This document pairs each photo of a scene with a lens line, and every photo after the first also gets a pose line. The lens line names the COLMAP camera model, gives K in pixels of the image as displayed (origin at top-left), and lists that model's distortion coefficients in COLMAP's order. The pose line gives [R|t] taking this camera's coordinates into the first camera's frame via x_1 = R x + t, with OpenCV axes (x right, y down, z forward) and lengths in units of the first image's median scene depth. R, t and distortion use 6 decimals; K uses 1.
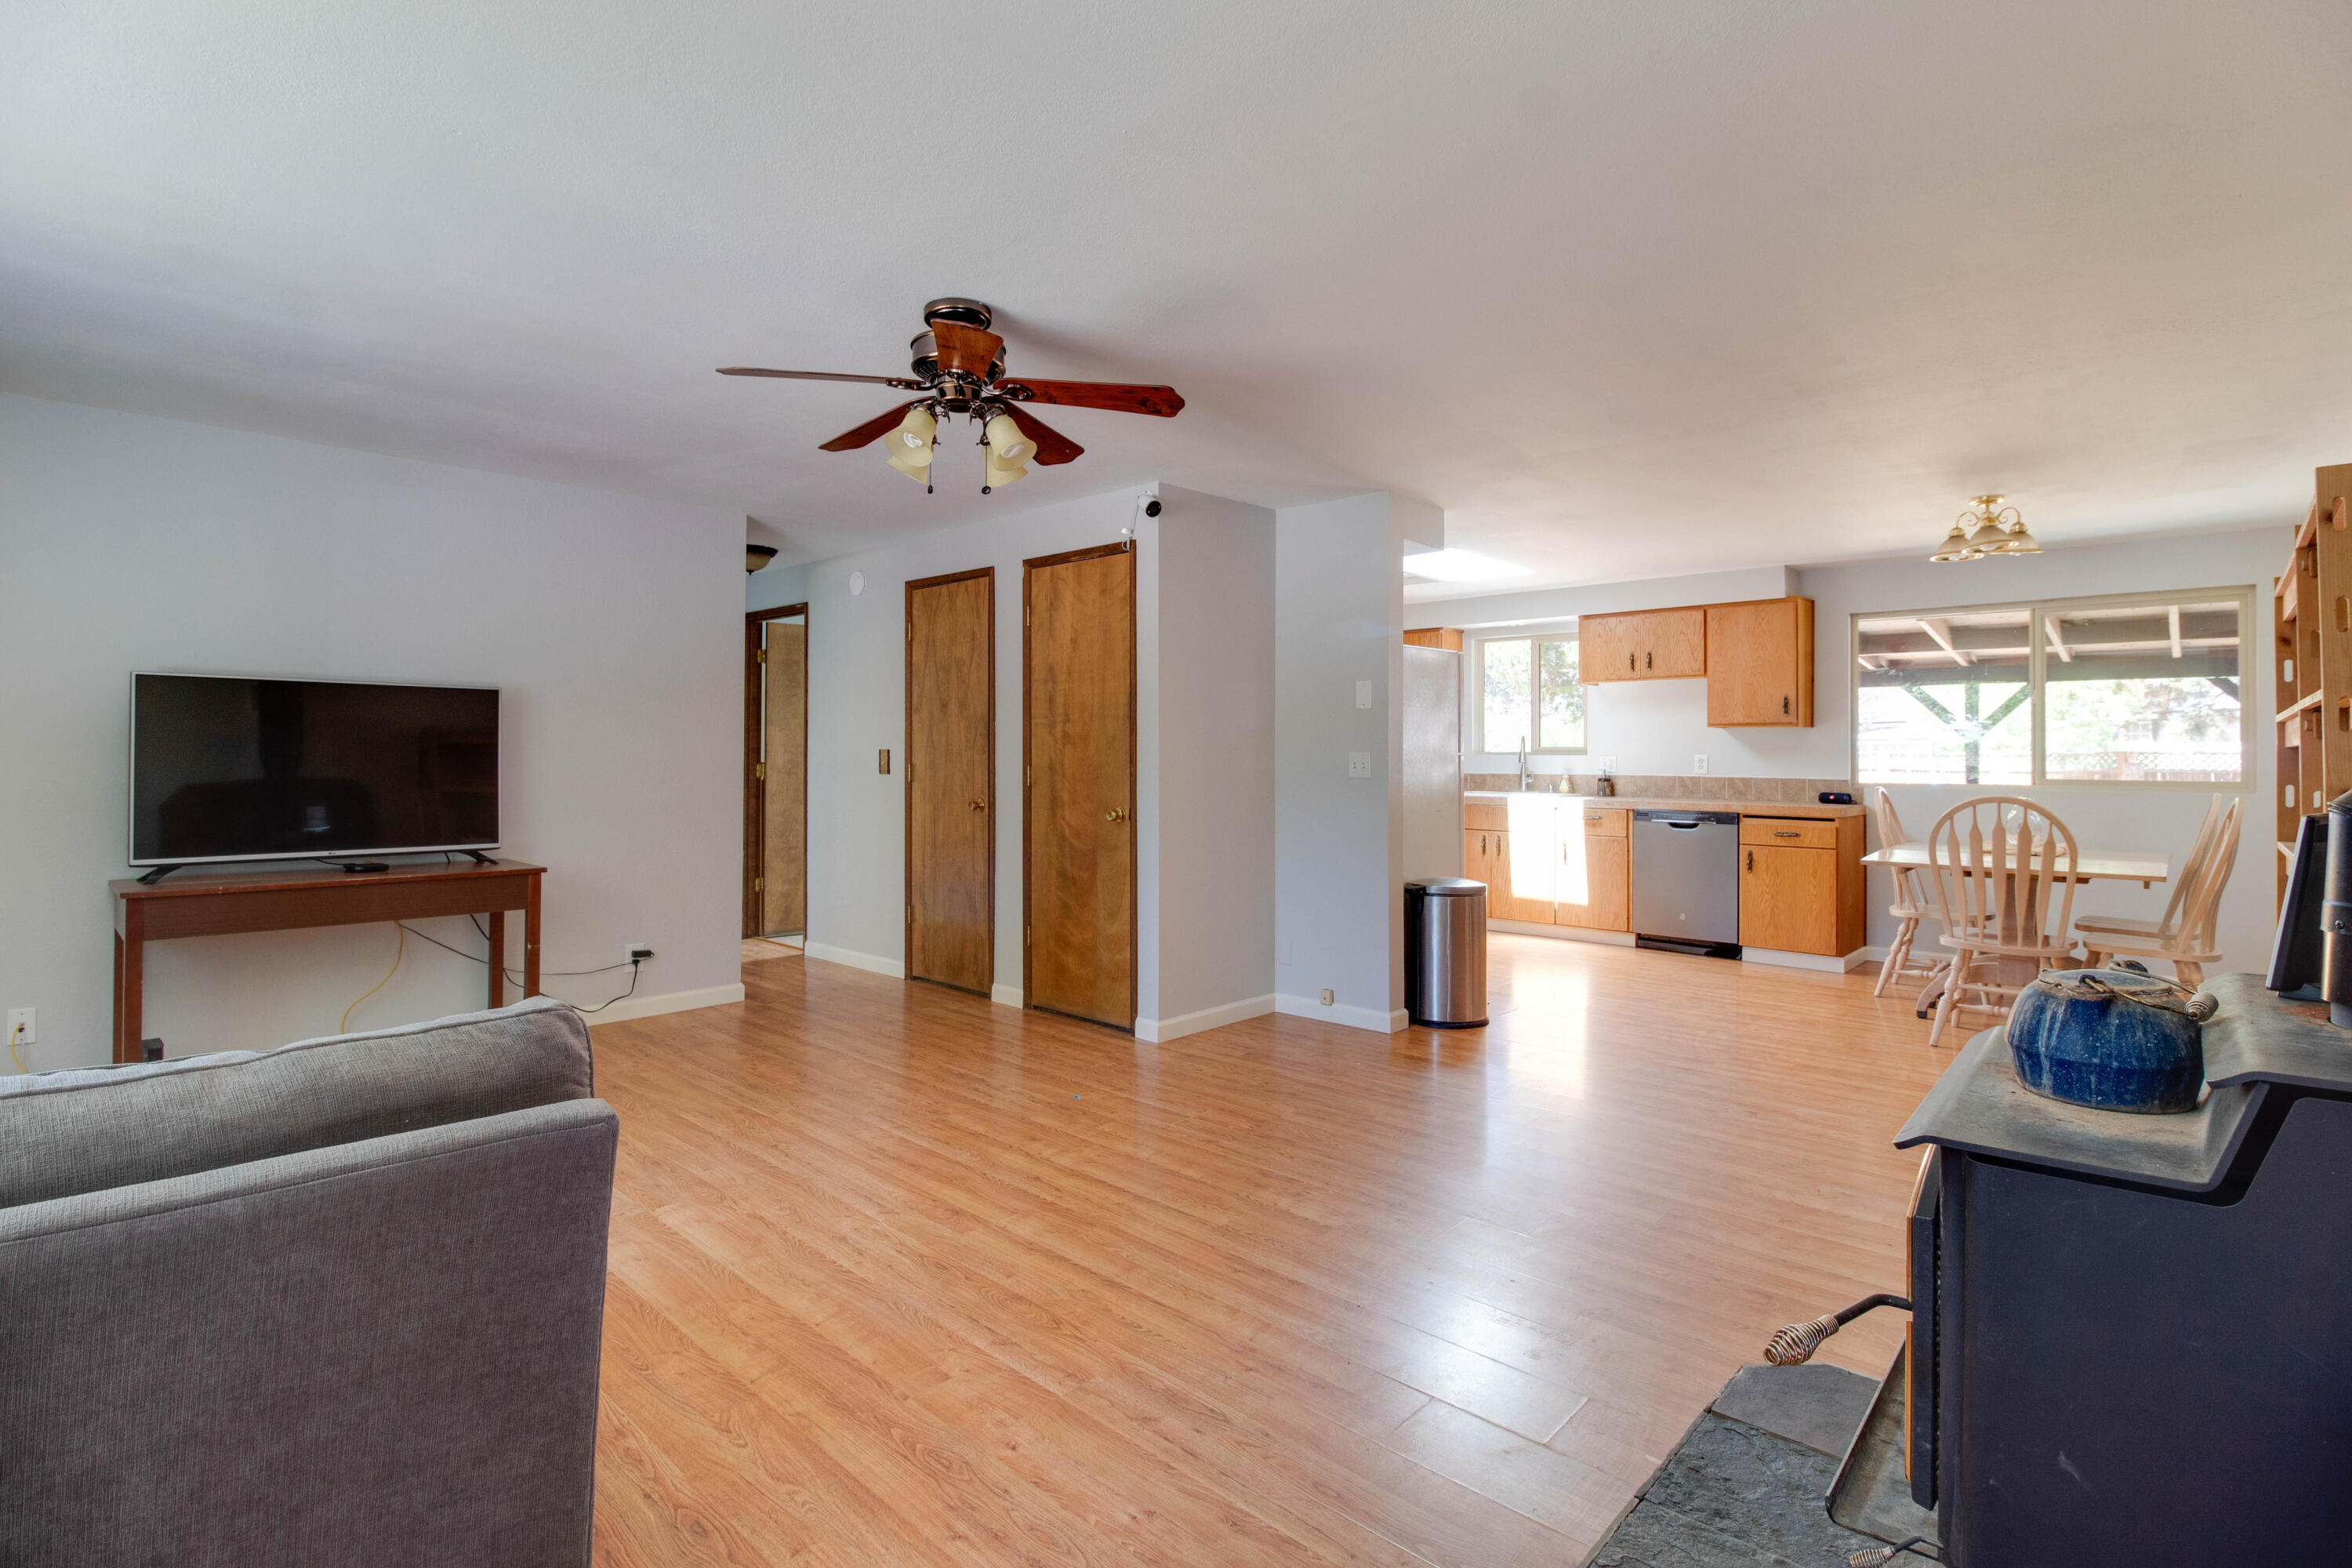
lens RADIAL K [[1079.1, 0, 1178.4], [0, 1079.1, 725.3], [0, 0, 1]] dist [-0.005692, -0.009564]
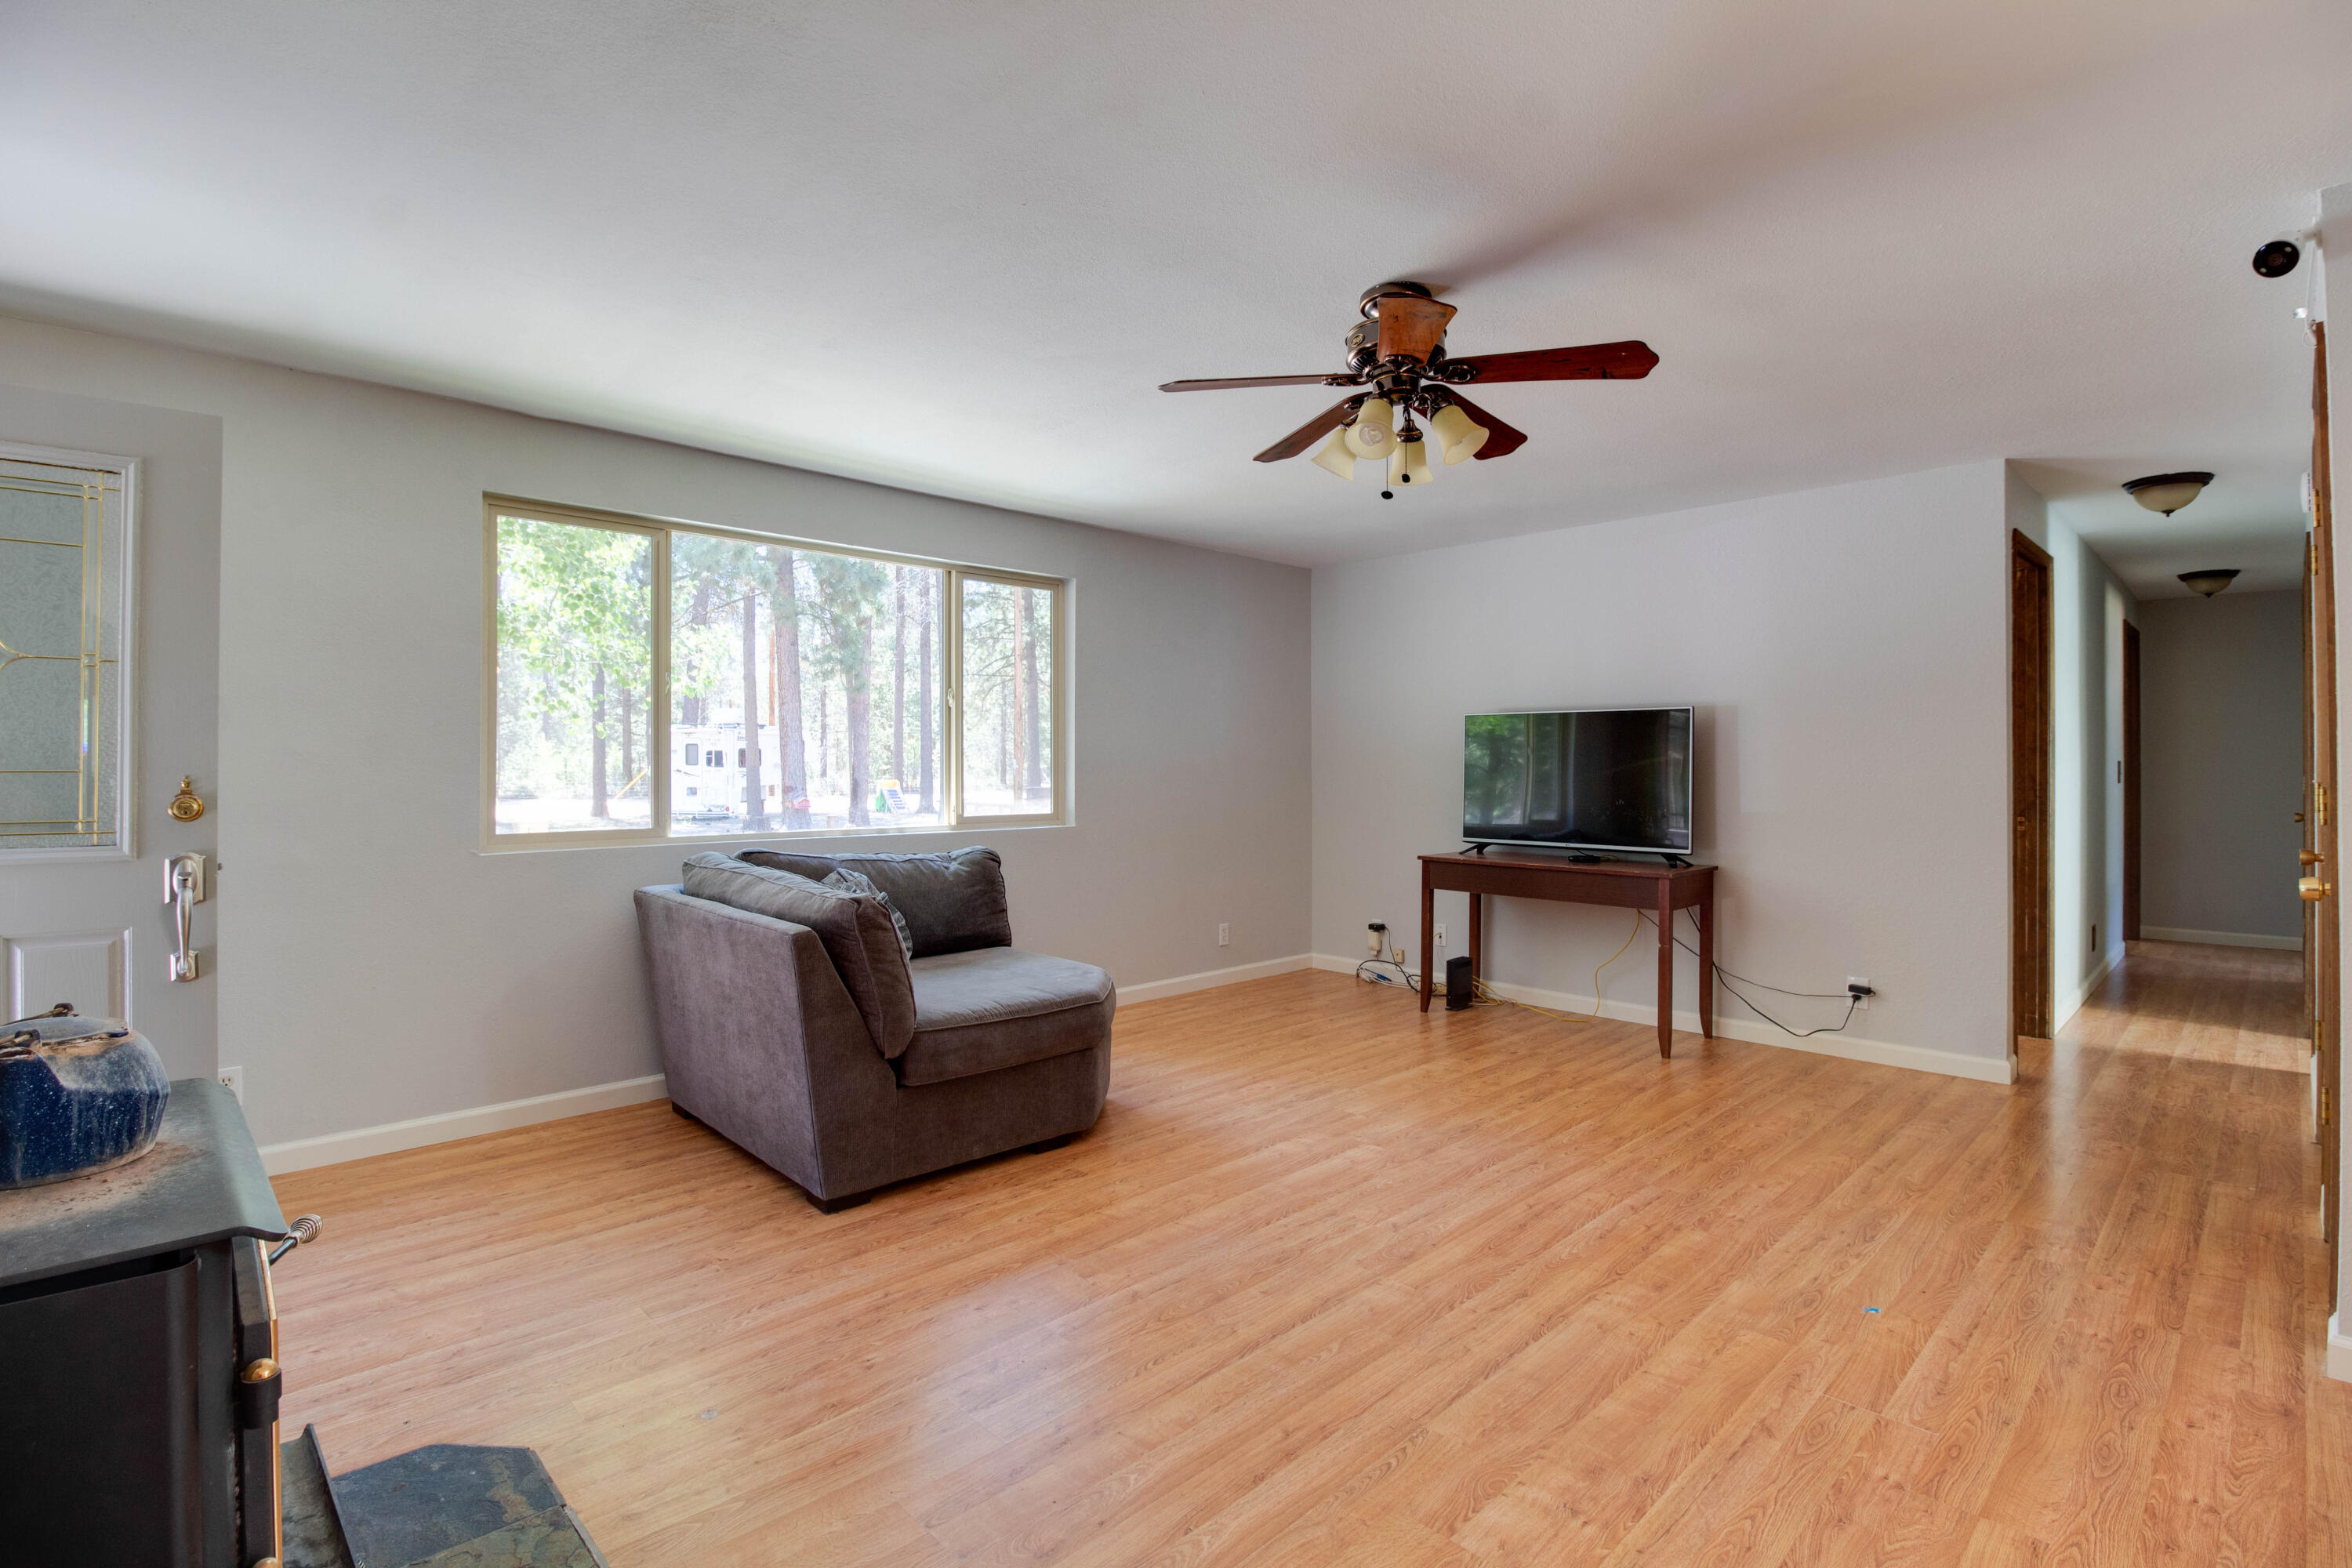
lens RADIAL K [[1079.1, 0, 1222.0], [0, 1079.1, 763.0], [0, 0, 1]] dist [-0.005692, -0.009564]
pose [[-0.019589, -0.008773, -0.999770, 0.657607], [0.029512, 0.999521, -0.009349, 0.023451], [0.999372, -0.029689, -0.019320, 0.775011]]
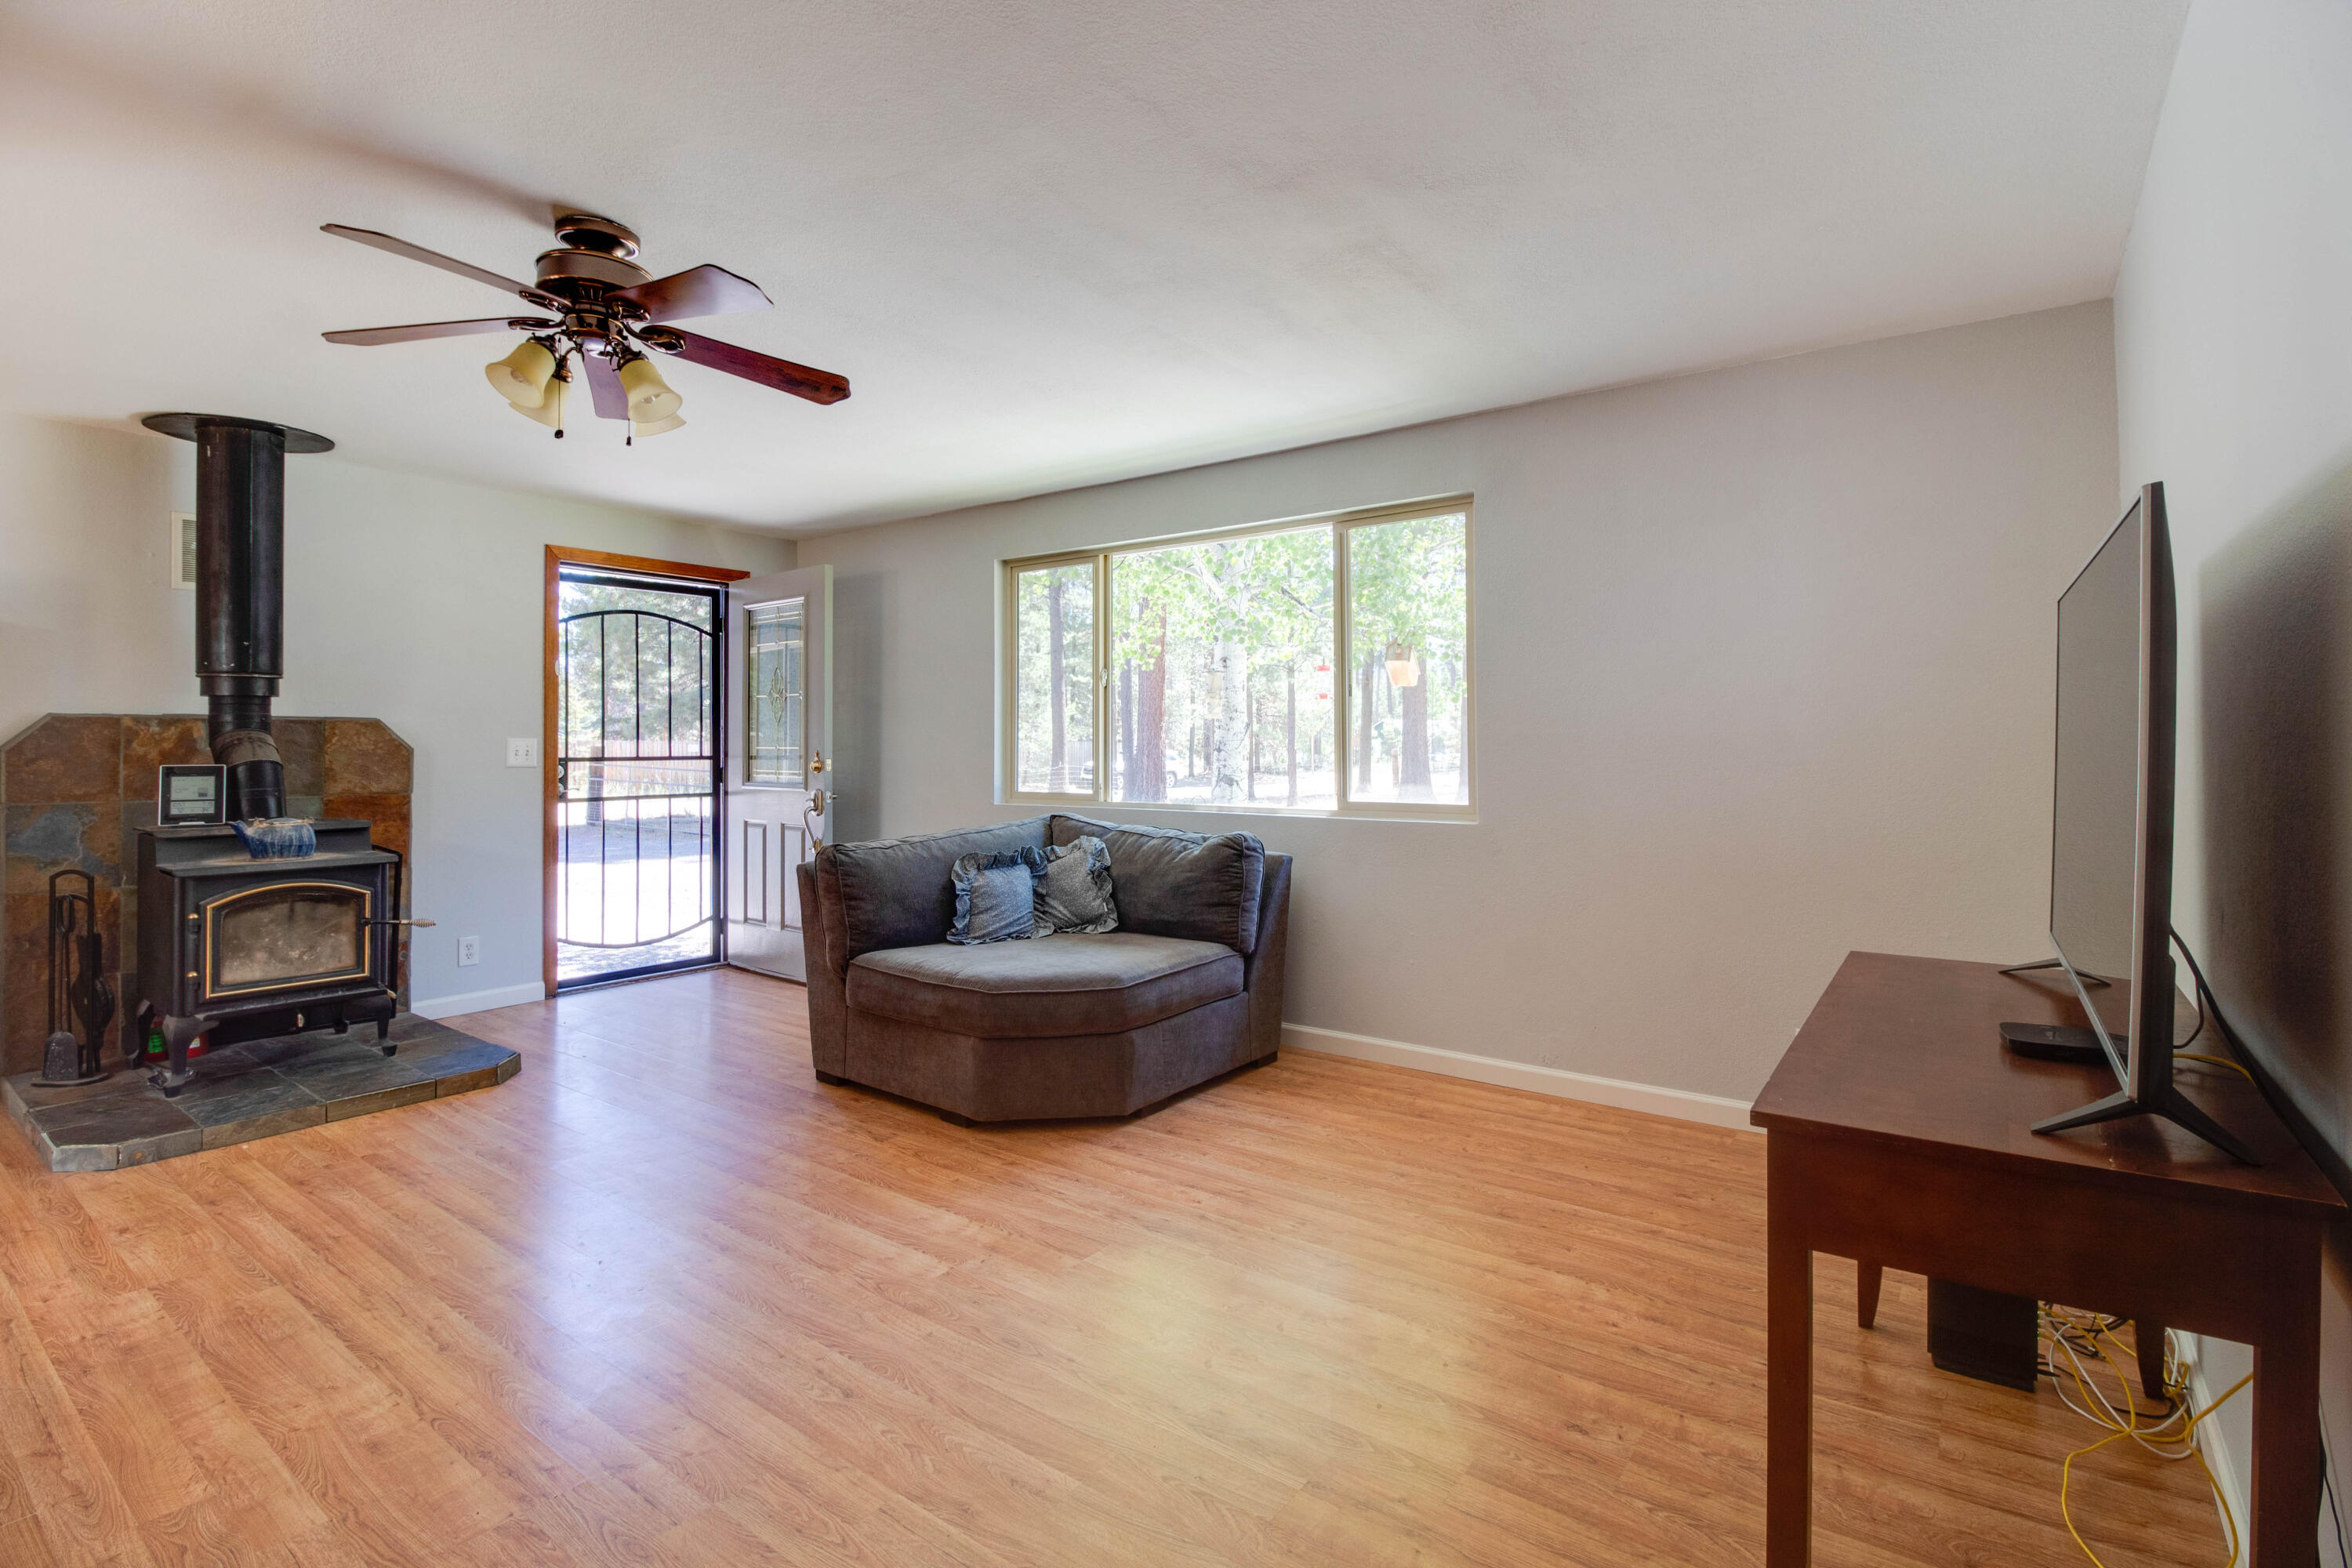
lens RADIAL K [[1141.4, 0, 1221.9], [0, 1141.4, 739.9], [0, 0, 1]] dist [-0.020712, -0.003748]
pose [[-0.991846, -0.001847, -0.127427, -0.524375], [0.002781, 0.999343, -0.036131, 0.048634], [0.127410, -0.036190, -0.991190, 1.746665]]
